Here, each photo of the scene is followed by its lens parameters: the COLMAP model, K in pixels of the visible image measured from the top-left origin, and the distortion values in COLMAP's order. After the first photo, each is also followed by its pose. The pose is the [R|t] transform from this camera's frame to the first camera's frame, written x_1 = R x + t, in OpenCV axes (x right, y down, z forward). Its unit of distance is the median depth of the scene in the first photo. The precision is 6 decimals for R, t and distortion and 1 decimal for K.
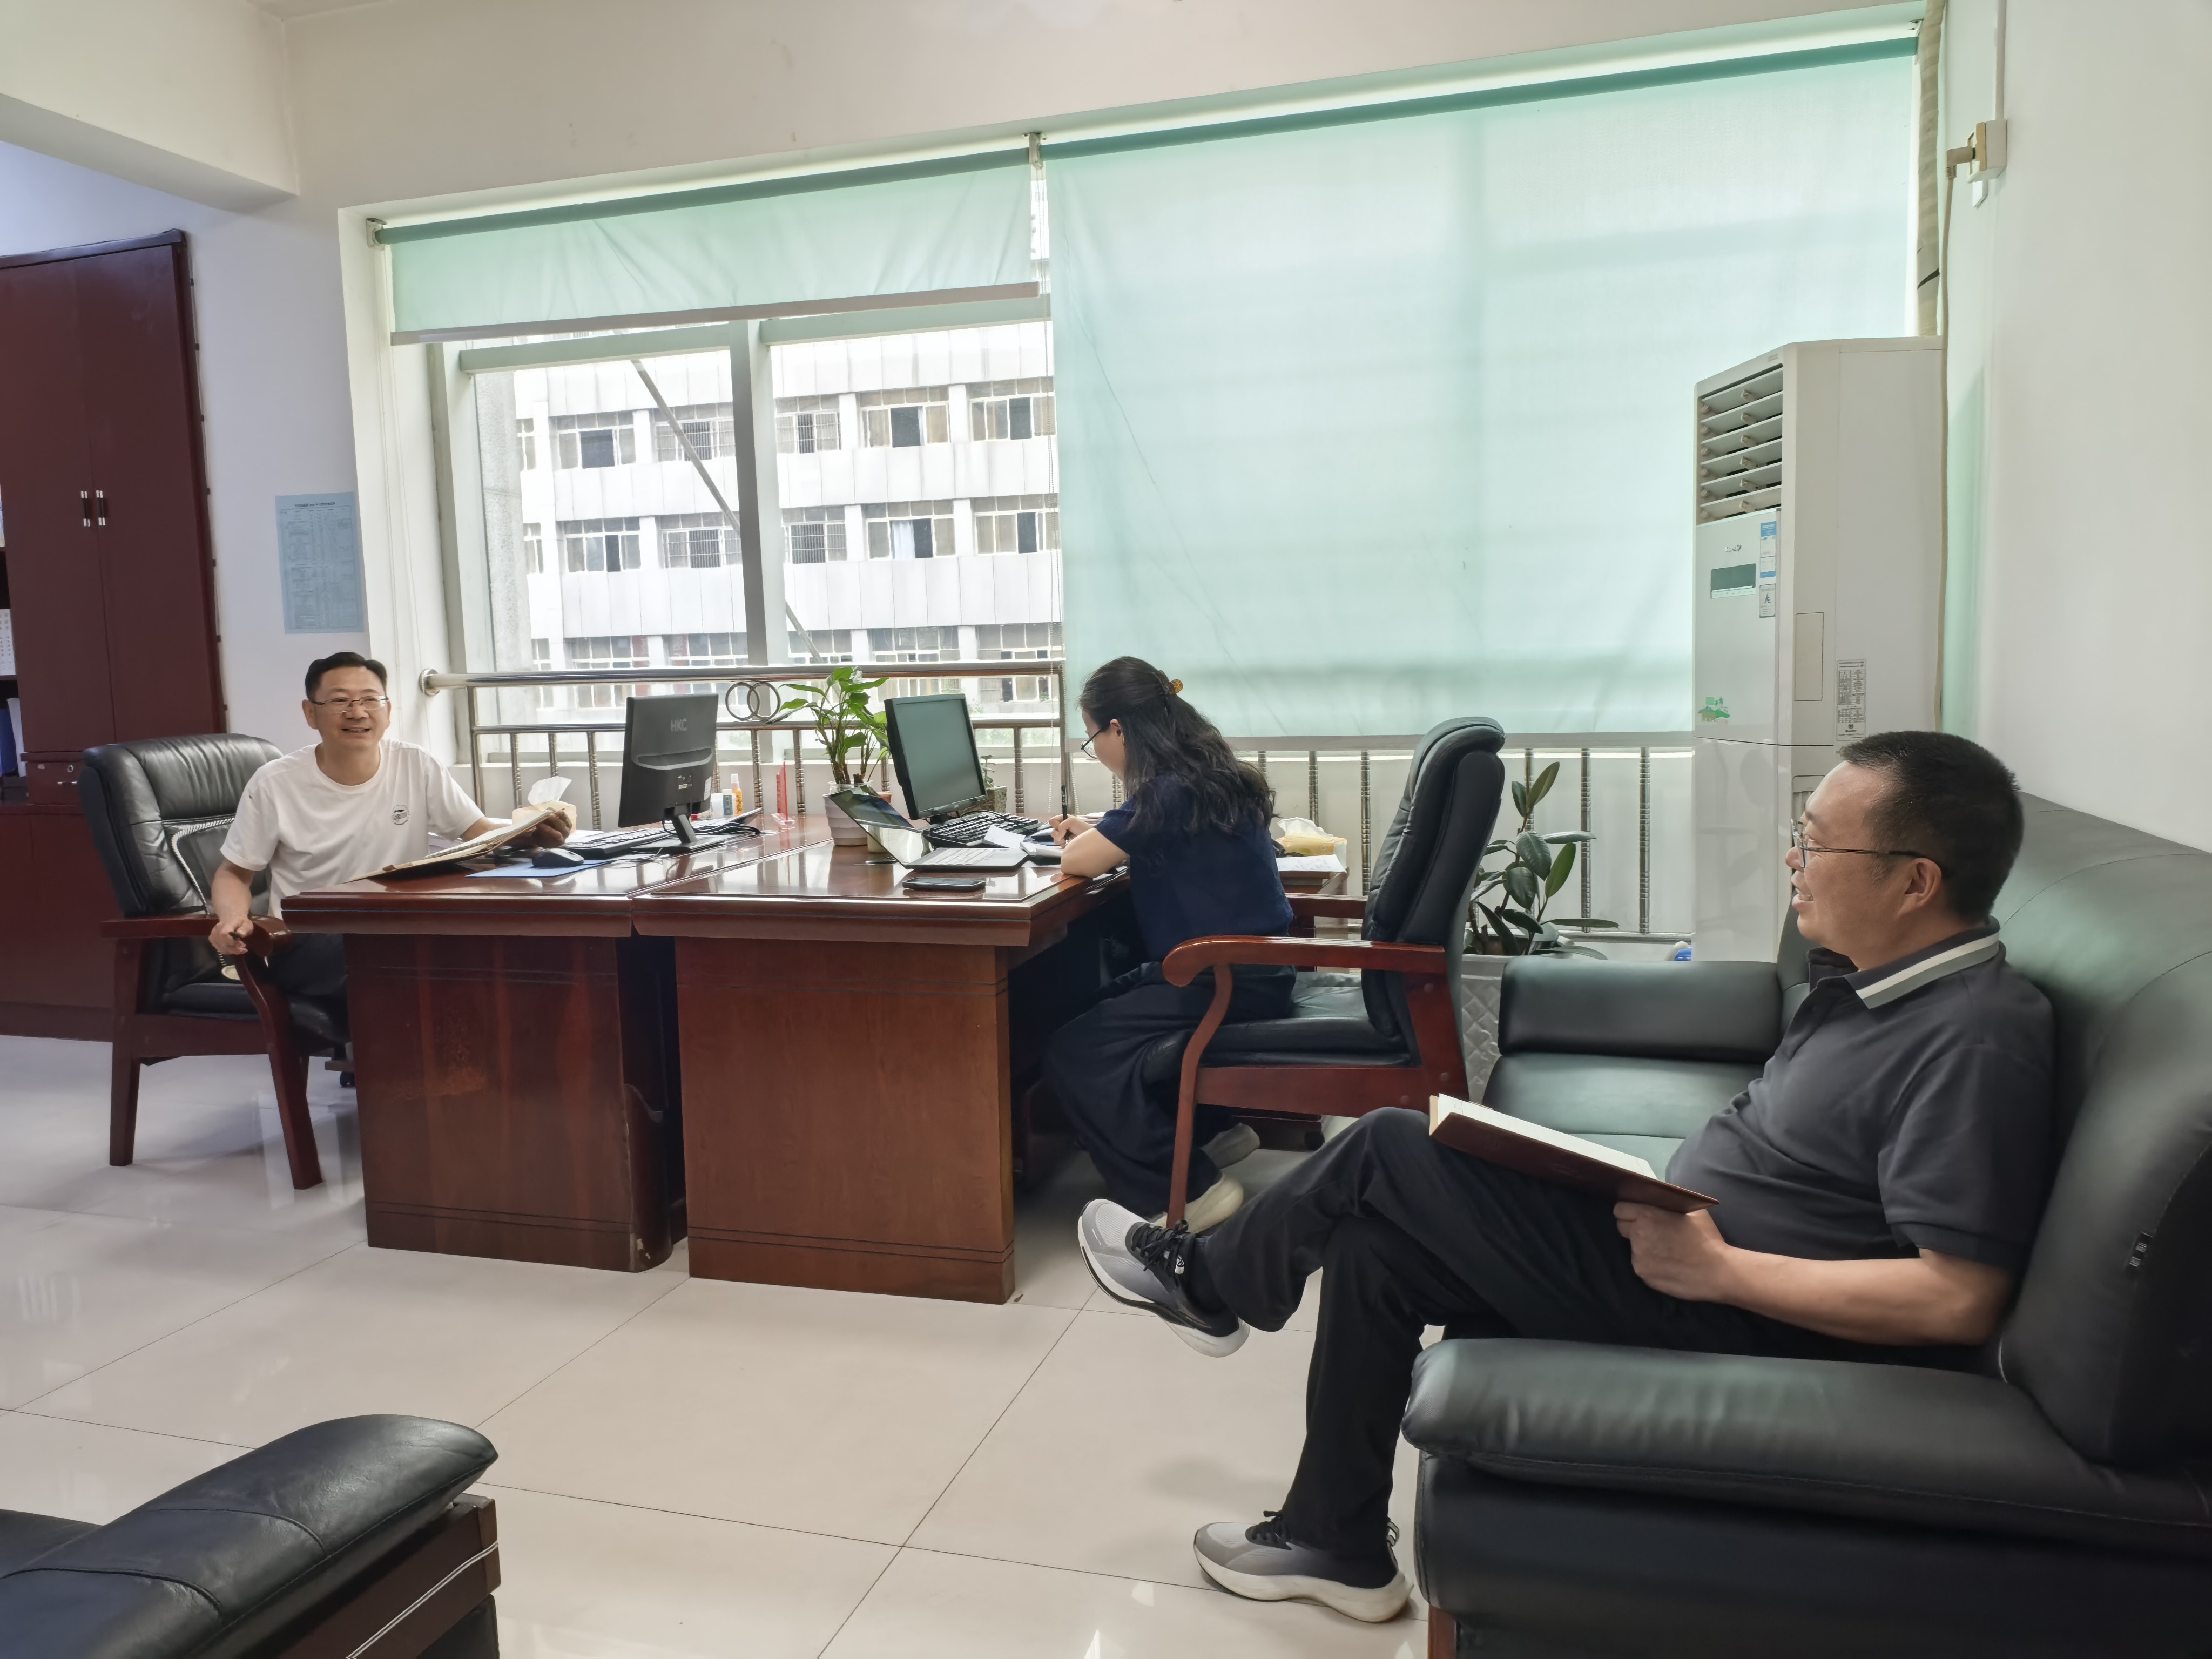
lens RADIAL K [[1601.9, 0, 1097.2], [0, 1601.9, 834.4], [0, 0, 1]] dist [0.035045, -0.058030]
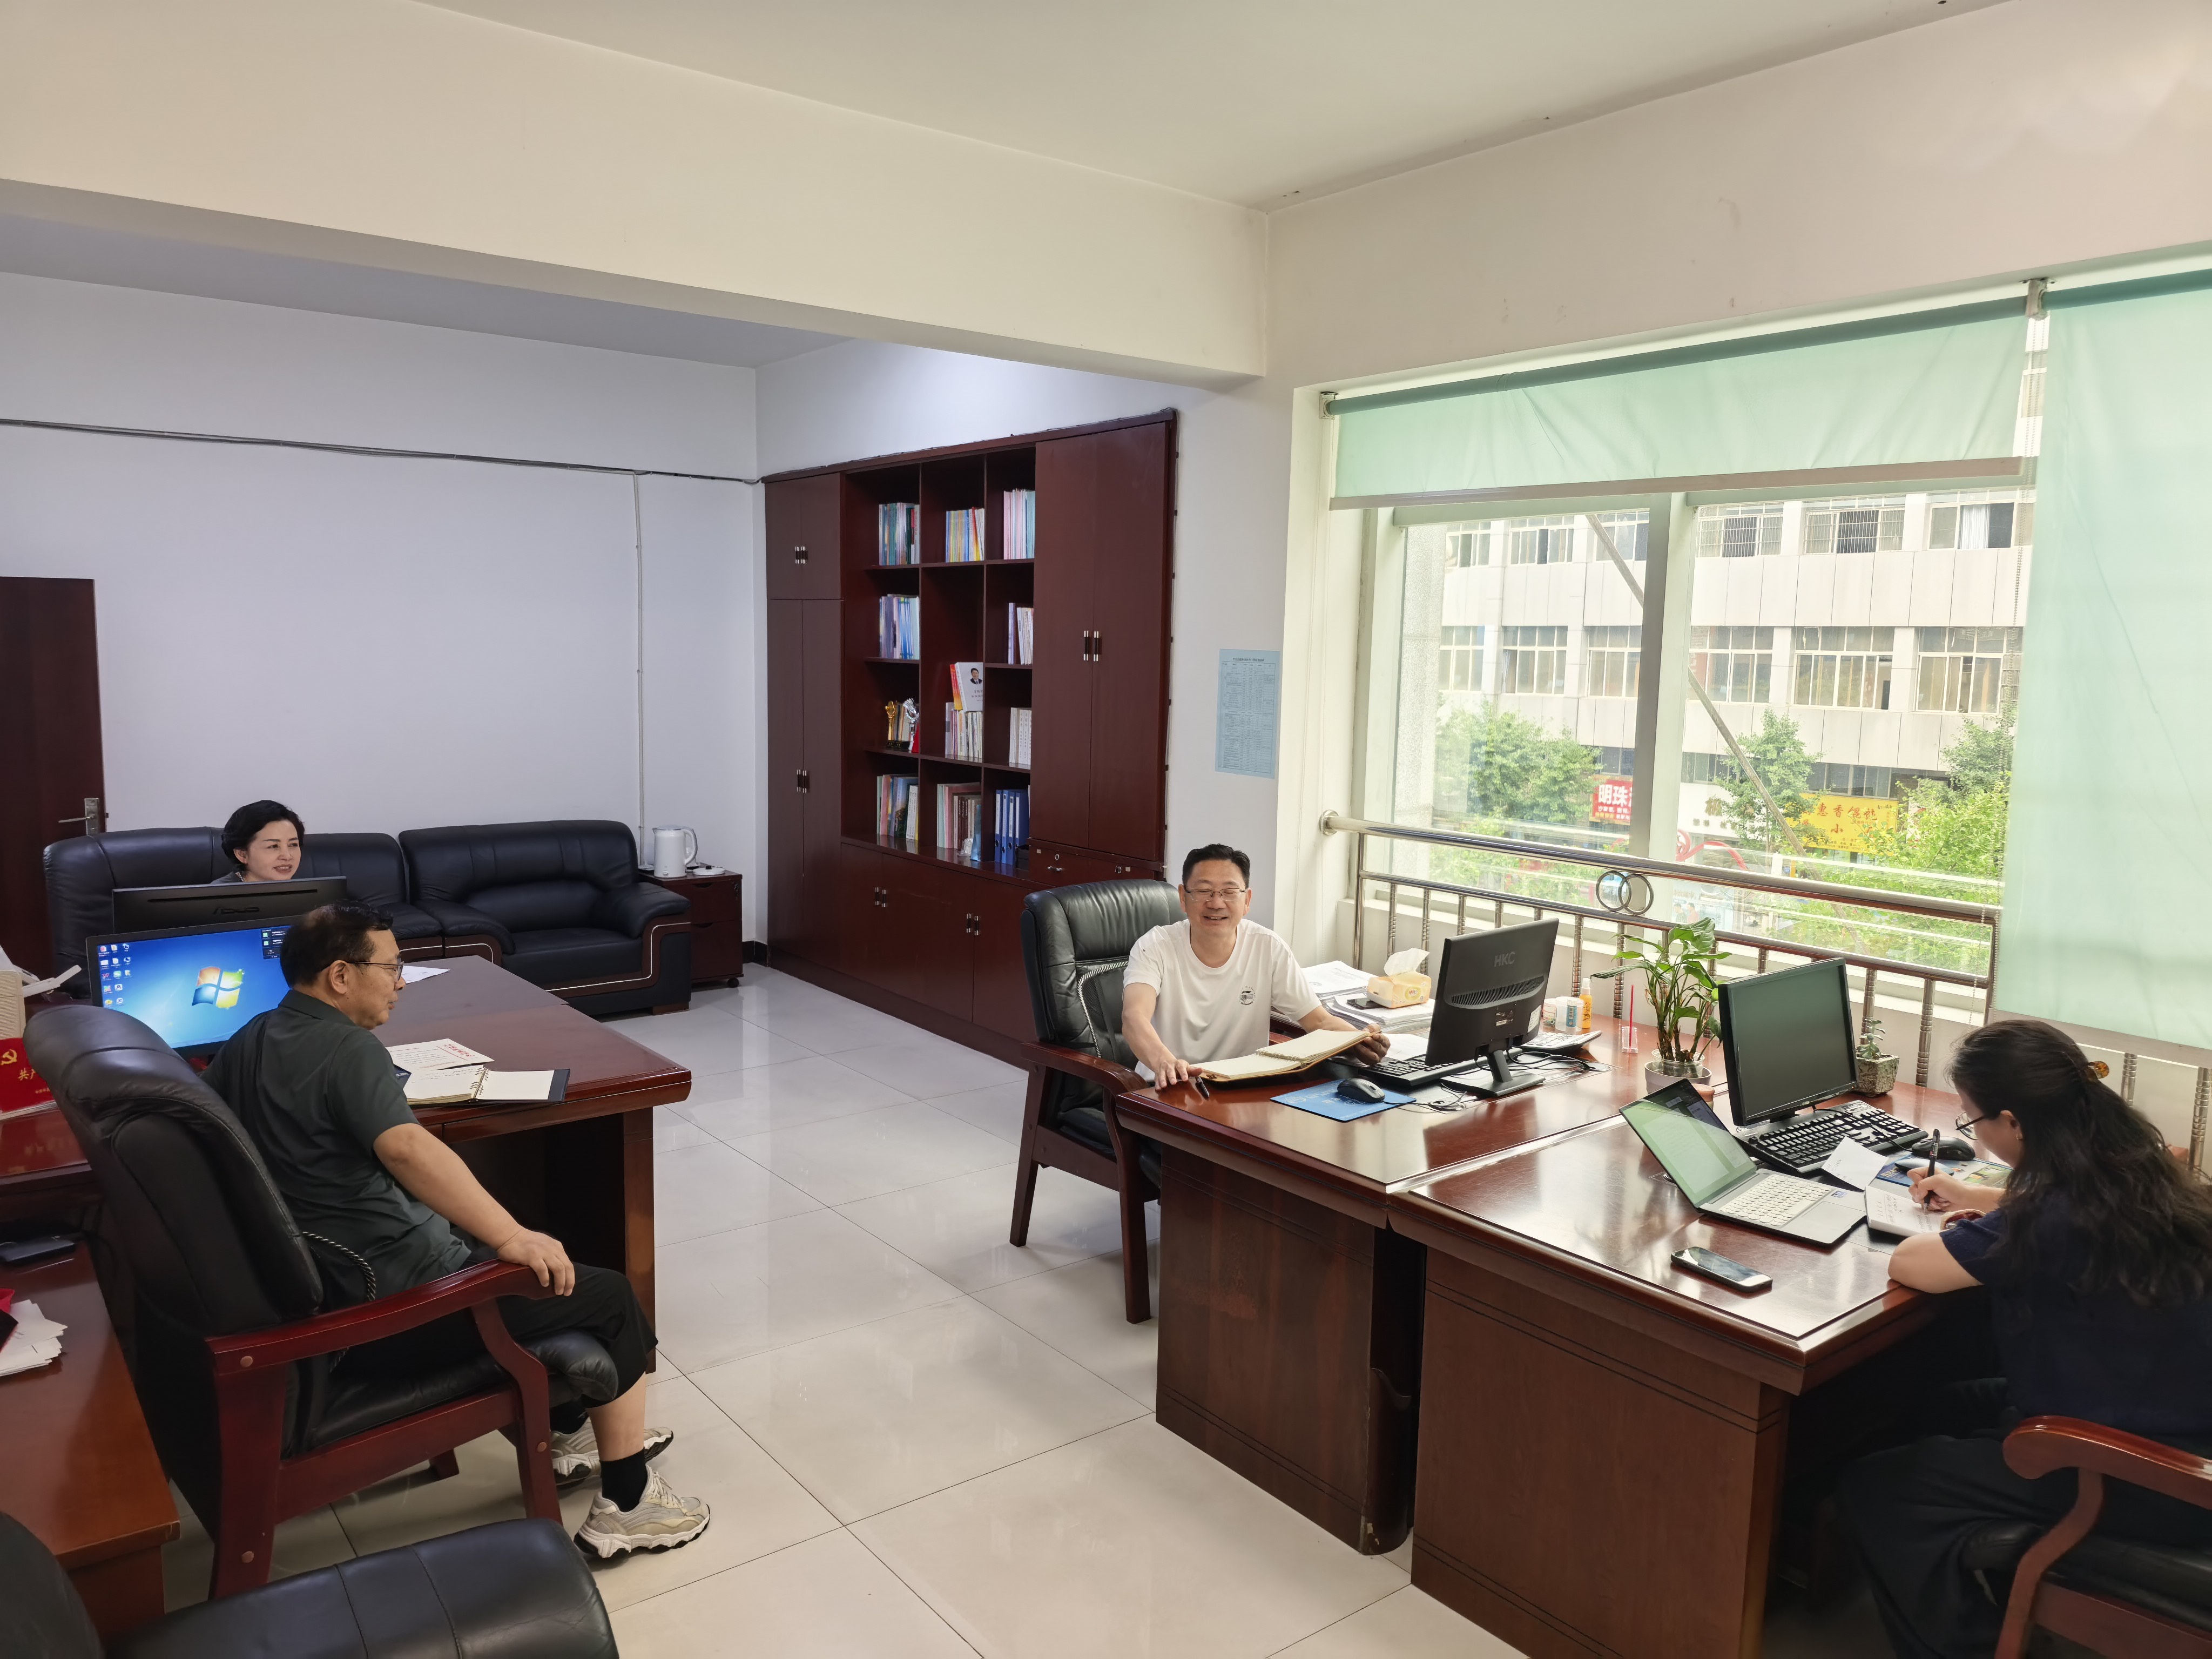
lens RADIAL K [[1556.2, 0, 1106.5], [0, 1556.2, 840.3], [0, 0, 1]] dist [0.068027, -0.082976]
pose [[0.815317, 0.114930, -0.567494, 0.054975], [-0.102240, 0.993278, 0.054272, -0.131447], [0.569917, 0.013772, 0.821587, 0.071295]]
